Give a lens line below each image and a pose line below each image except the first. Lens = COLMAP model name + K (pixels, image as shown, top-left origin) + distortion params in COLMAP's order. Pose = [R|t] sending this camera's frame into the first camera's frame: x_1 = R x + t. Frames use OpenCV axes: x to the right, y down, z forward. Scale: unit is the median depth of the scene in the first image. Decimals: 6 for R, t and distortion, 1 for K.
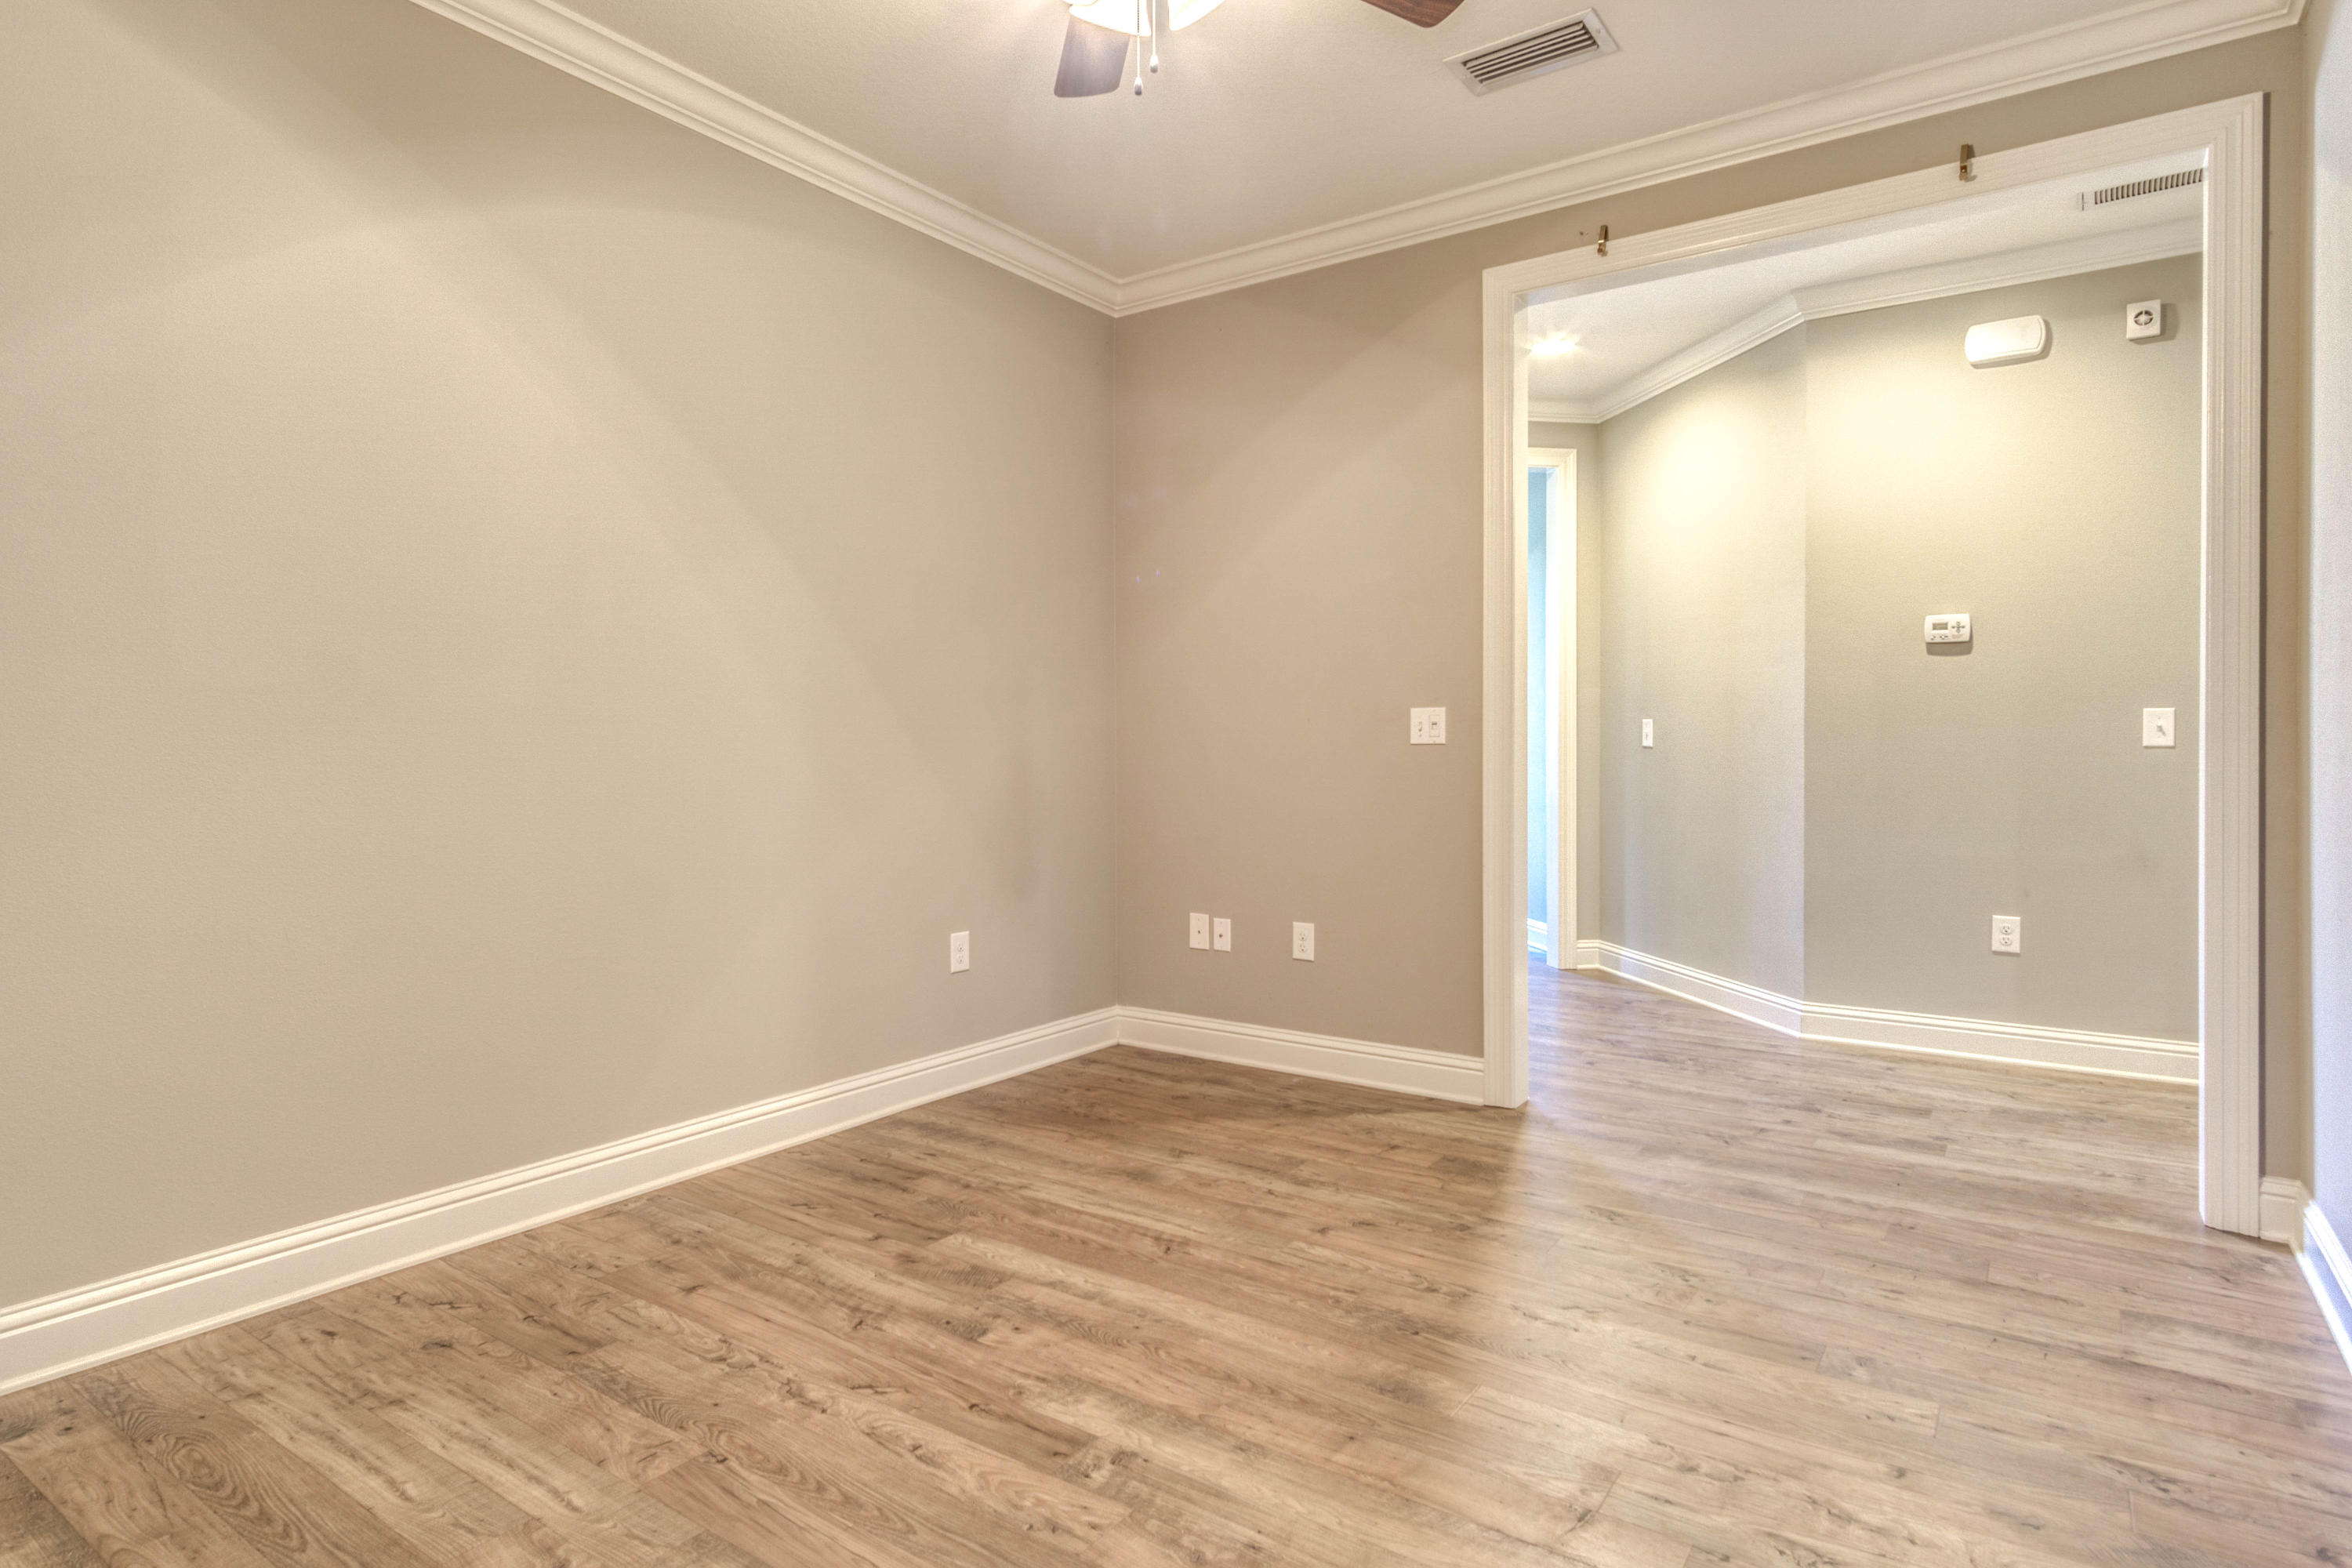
lens RADIAL K [[1260.6, 0, 1167.1], [0, 1260.6, 763.8], [0, 0, 1]] dist [0.005267, 0.002834]
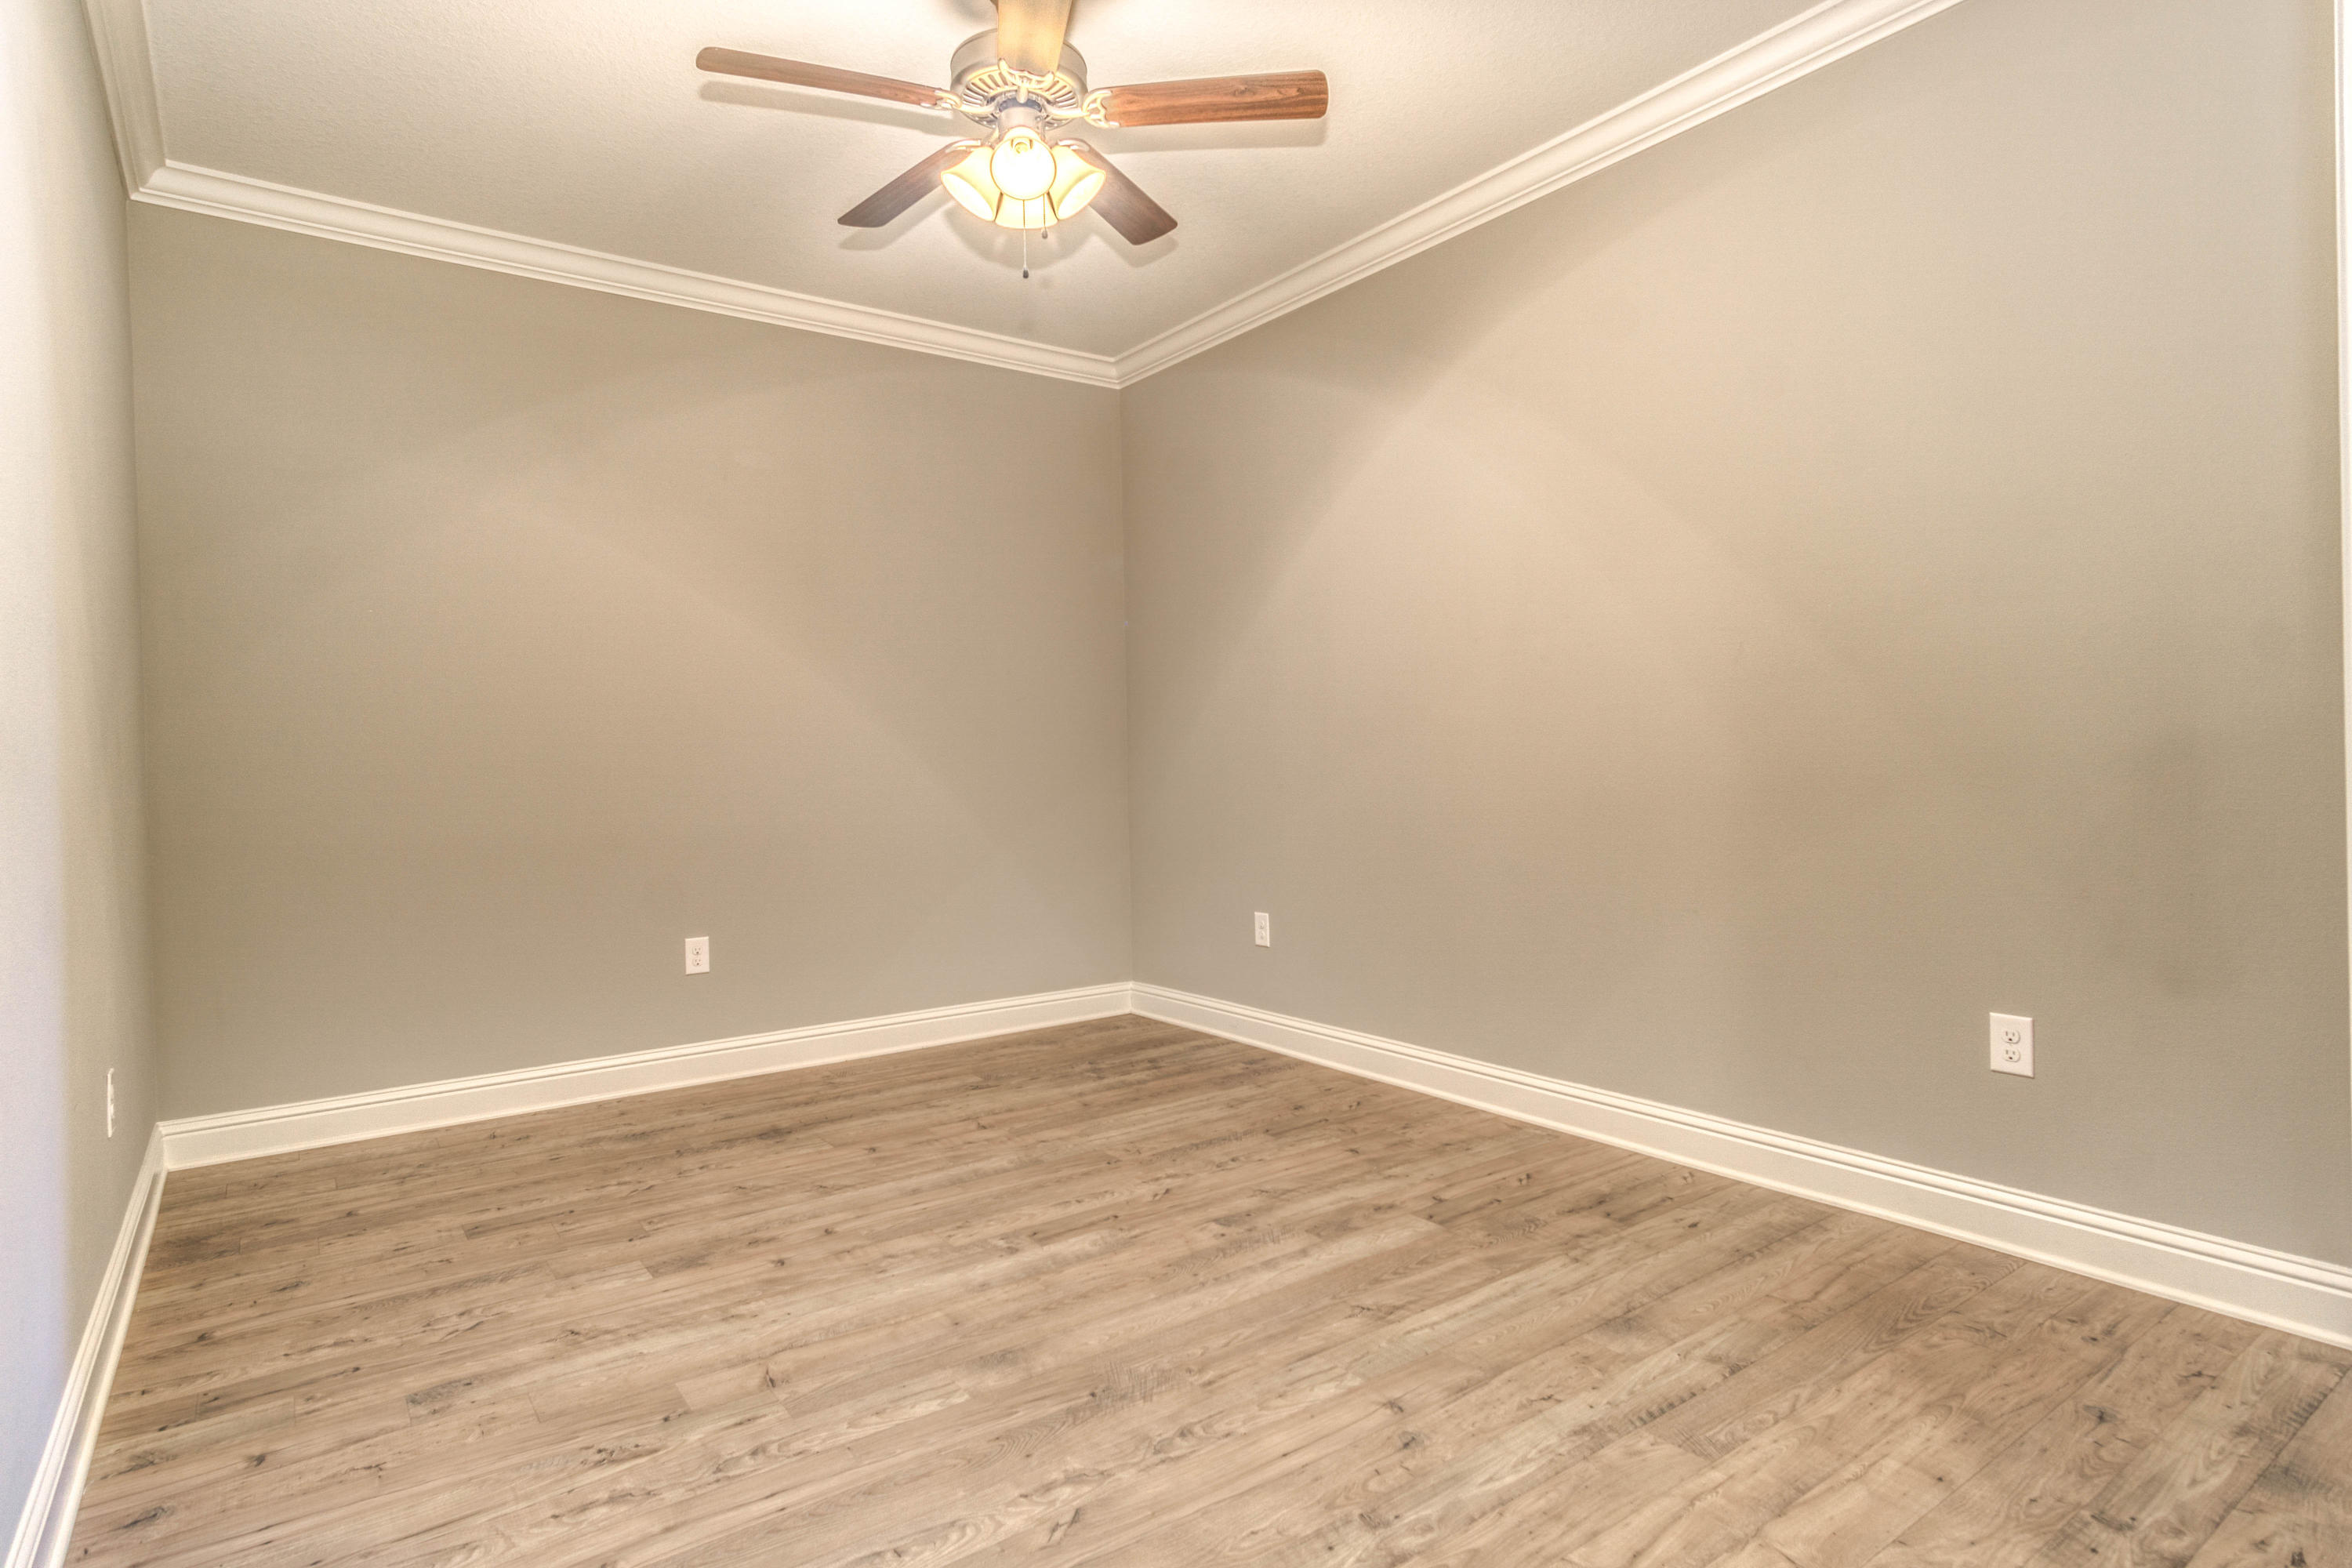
lens RADIAL K [[1260.6, 0, 1175.2], [0, 1260.6, 783.1], [0, 0, 1]] dist [0.005267, 0.002834]
pose [[-0.326877, 0.025794, -0.944715, 0.915127], [0.010072, 0.999666, 0.023809, -0.016320], [0.945013, -0.001732, -0.327028, 1.197320]]
